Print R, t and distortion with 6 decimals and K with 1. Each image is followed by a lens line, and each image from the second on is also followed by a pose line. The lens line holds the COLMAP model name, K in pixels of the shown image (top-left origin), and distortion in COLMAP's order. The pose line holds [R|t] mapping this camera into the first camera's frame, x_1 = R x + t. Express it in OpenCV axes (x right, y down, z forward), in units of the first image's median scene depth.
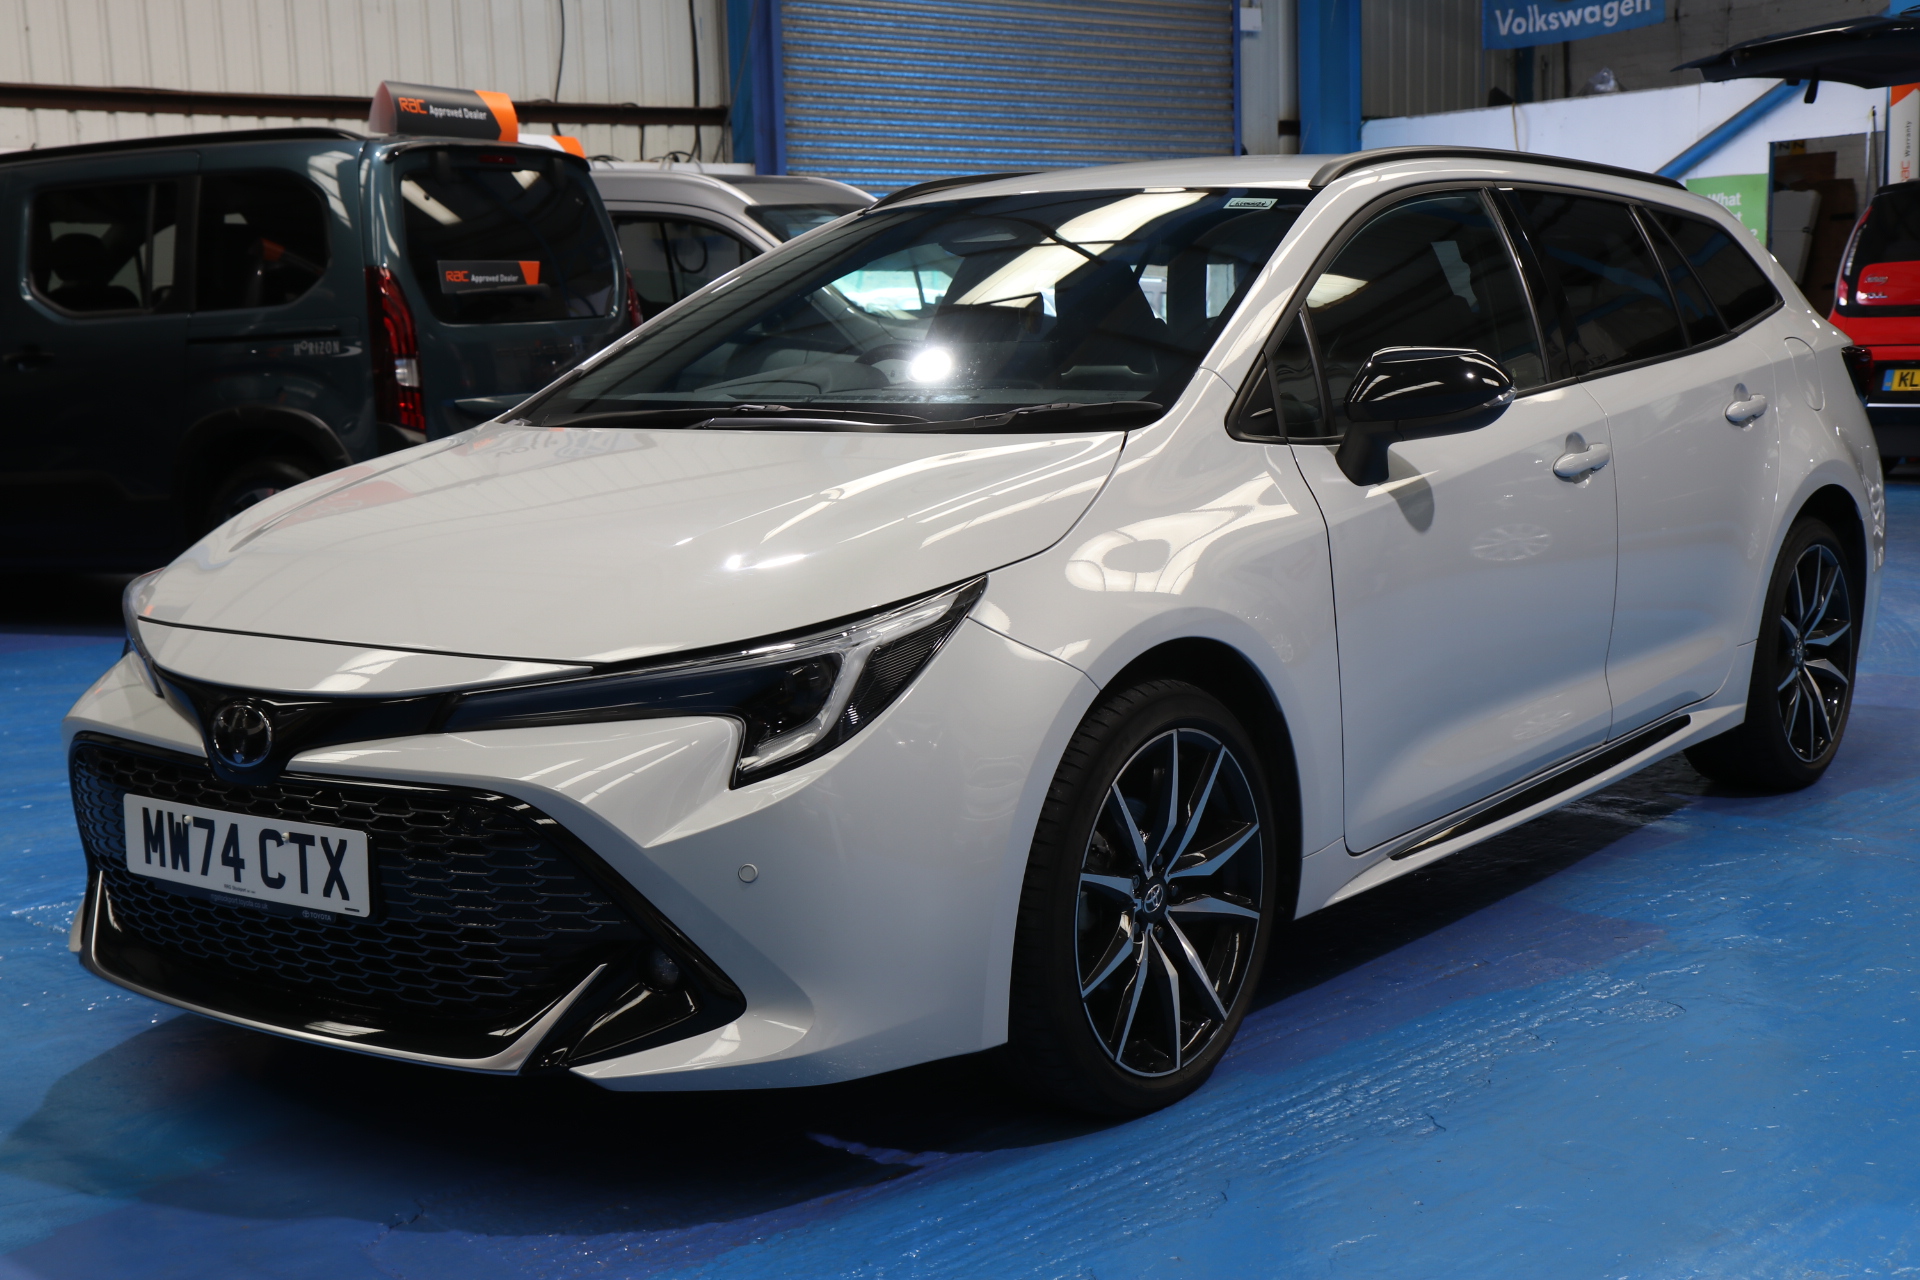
lens RADIAL K [[2332.3, 0, 960.0], [0, 2332.3, 640.0], [0, 0, 1]] dist [0.088250, 0.020618]
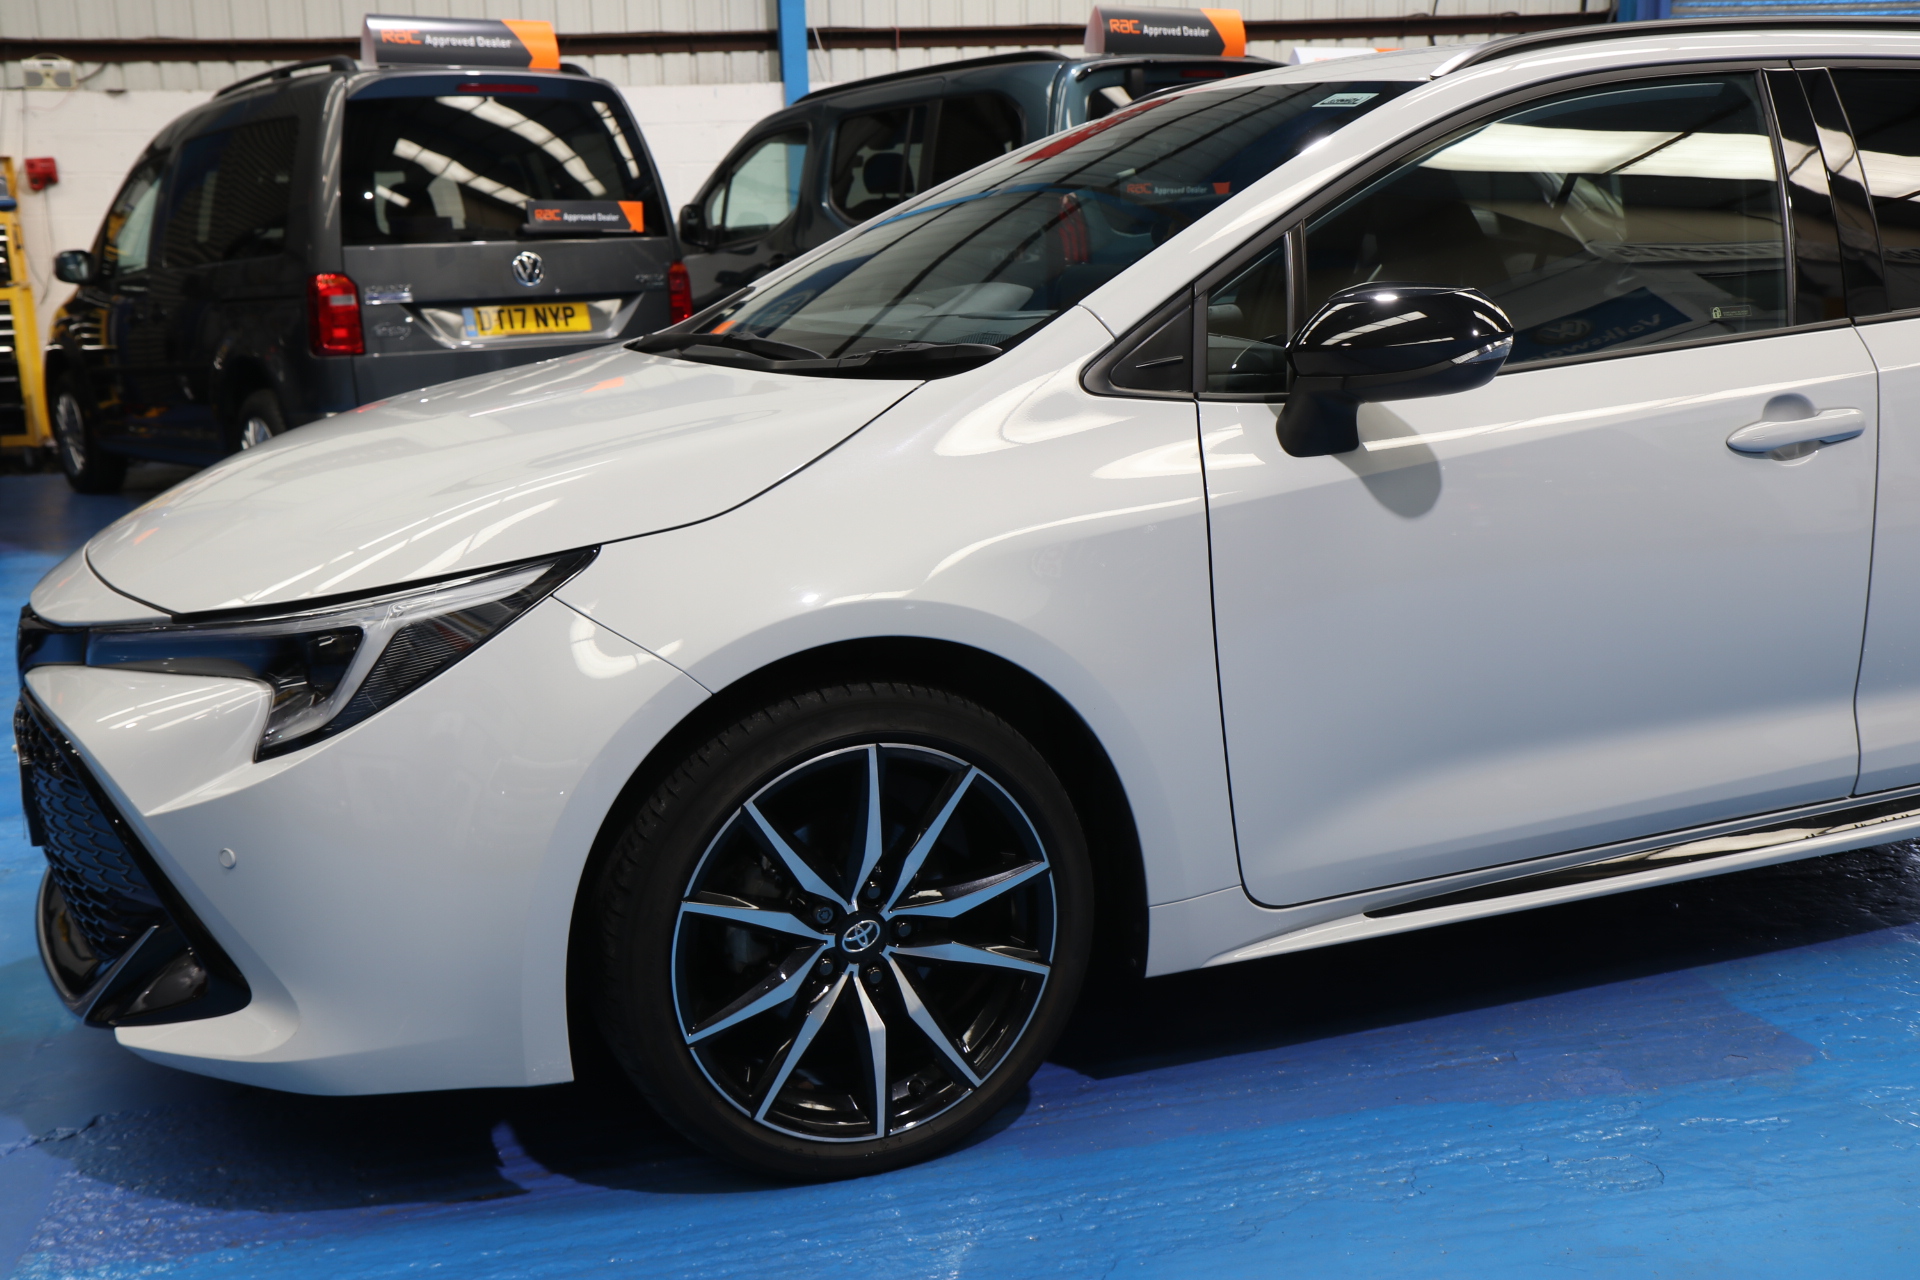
lens RADIAL K [[1999.8, 0, 960.5], [0, 1999.8, 530.8], [0, 0, 1]] dist [-0.032125, 0.216931]
pose [[0.866507, 0.078382, -0.492973, 0.448767], [-0.066504, 0.996918, 0.041614, -0.067139], [0.494715, -0.003274, 0.869049, 0.376237]]
